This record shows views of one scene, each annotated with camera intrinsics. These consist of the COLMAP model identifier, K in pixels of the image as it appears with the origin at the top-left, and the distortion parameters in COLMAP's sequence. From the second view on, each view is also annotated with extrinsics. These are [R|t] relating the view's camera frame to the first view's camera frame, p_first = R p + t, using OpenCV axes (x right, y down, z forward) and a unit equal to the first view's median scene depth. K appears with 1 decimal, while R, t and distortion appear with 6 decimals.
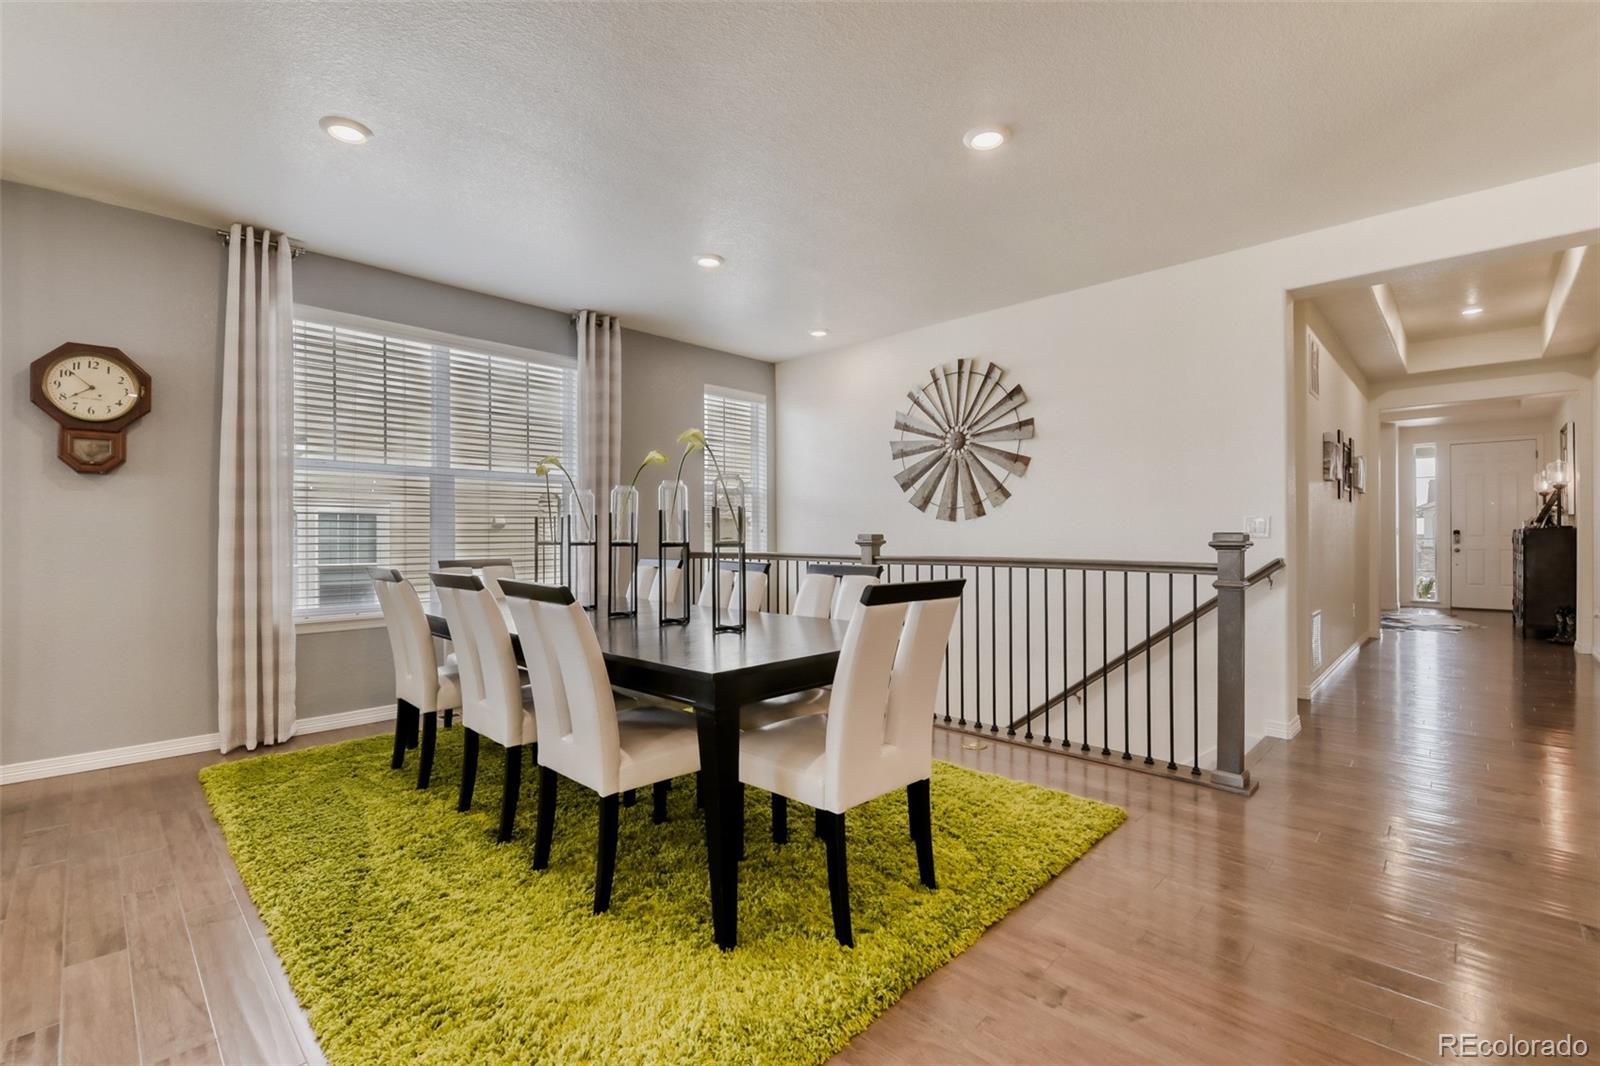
lens RADIAL K [[702.8, 0, 806.9], [0, 702.8, 530.3], [0, 0, 1]] dist [-0.003391, 0.000794]
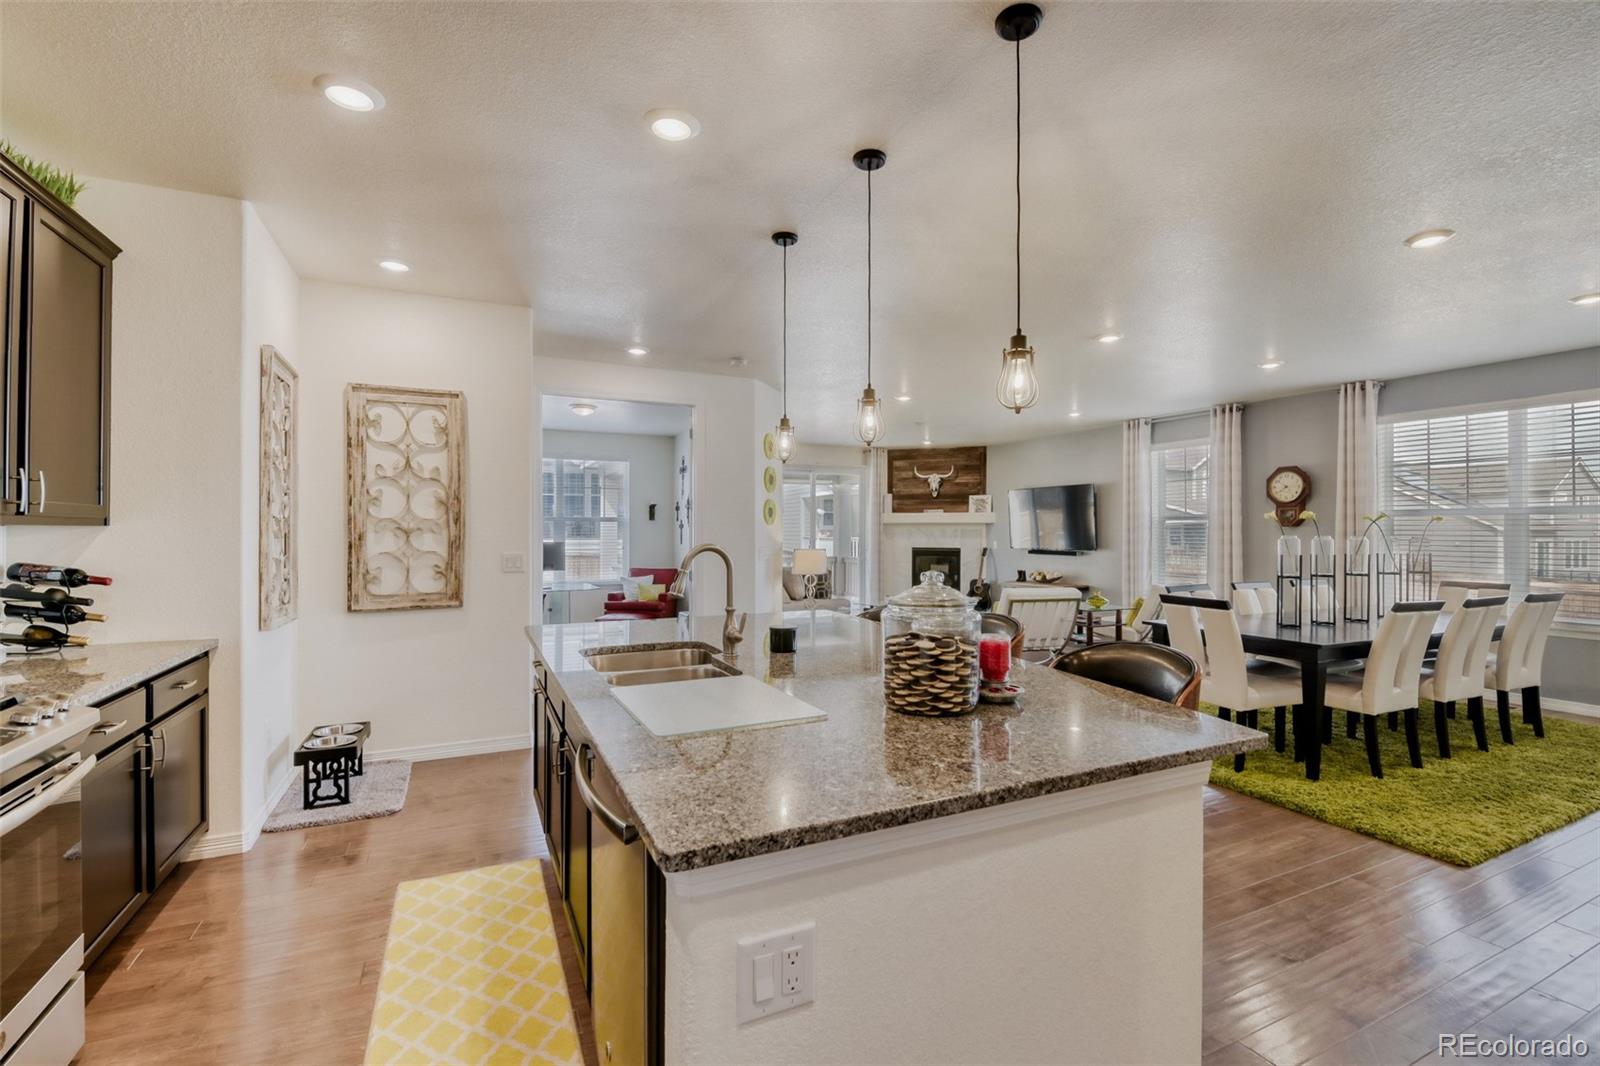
lens RADIAL K [[702.8, 0, 776.6], [0, 702.8, 529.5], [0, 0, 1]] dist [-0.003391, 0.000794]
pose [[-0.386122, 0.000410, -0.922448, 1.553447], [0.006544, 0.999976, -0.002295, -0.078558], [0.922424, -0.006922, -0.386115, 0.397263]]
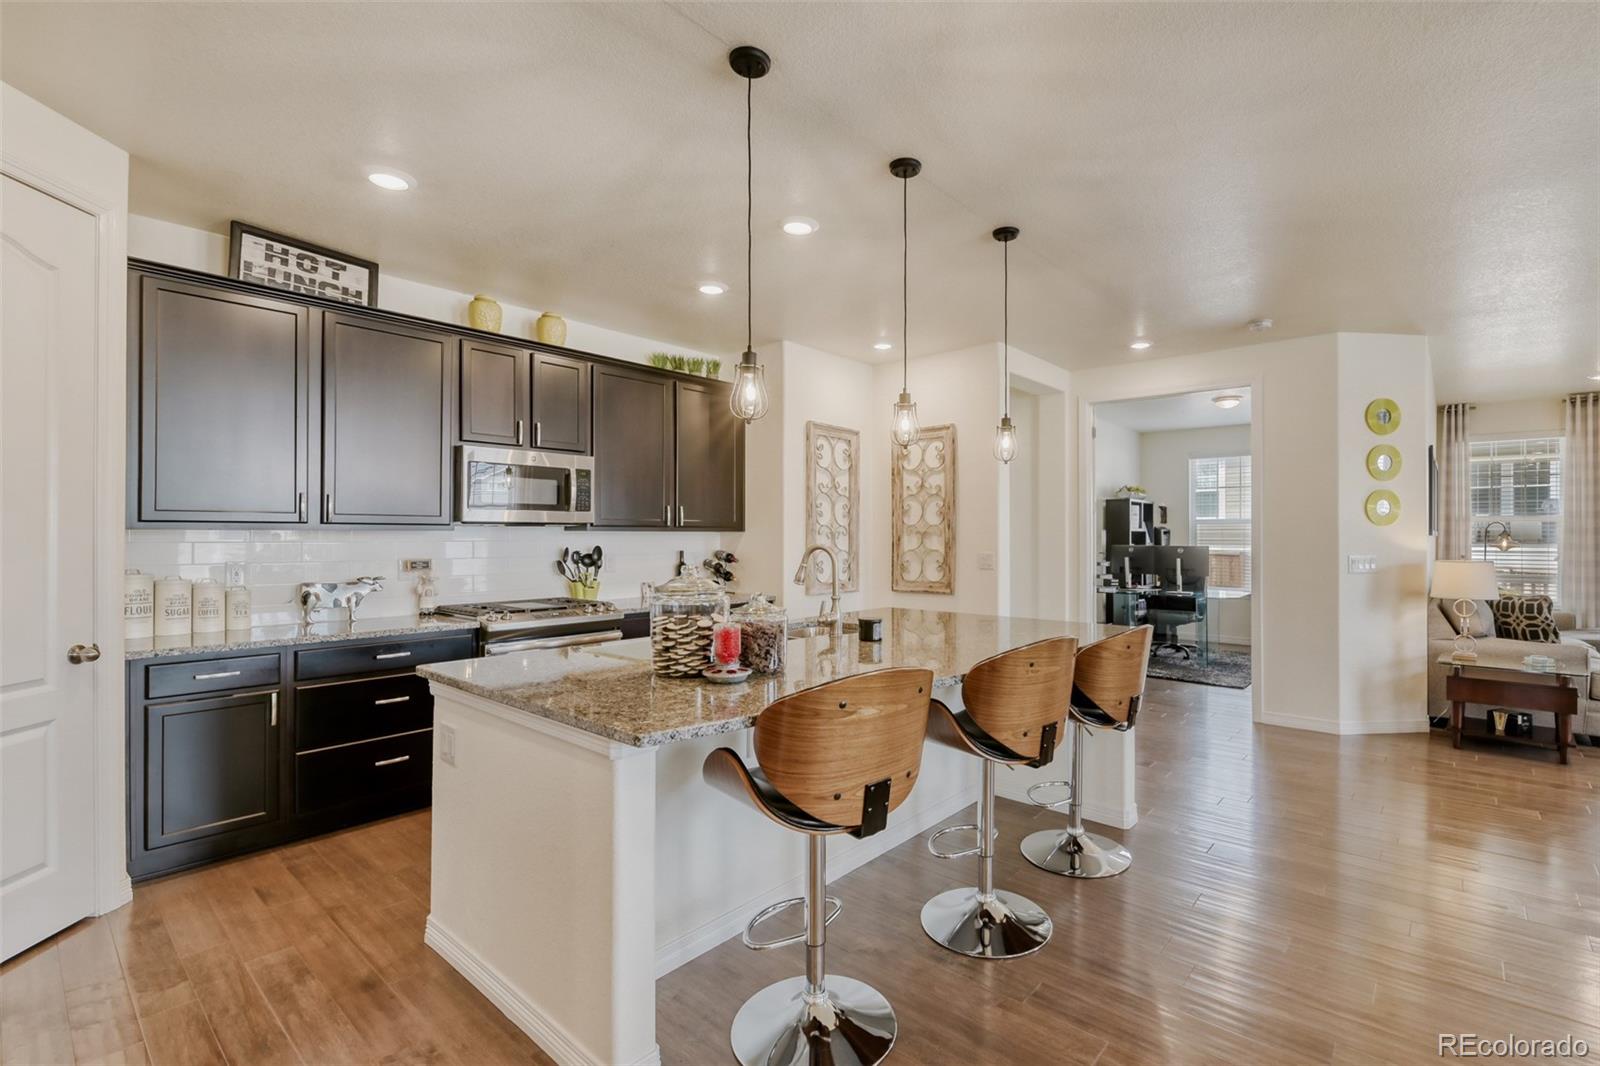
lens RADIAL K [[702.8, 0, 885.6], [0, 702.8, 540.6], [0, 0, 1]] dist [-0.003391, 0.000794]
pose [[-0.996564, 0.004341, -0.082714, 0.816748], [0.004202, 0.999989, 0.001852, -0.070879], [0.082721, 0.001498, -0.996572, 1.028247]]
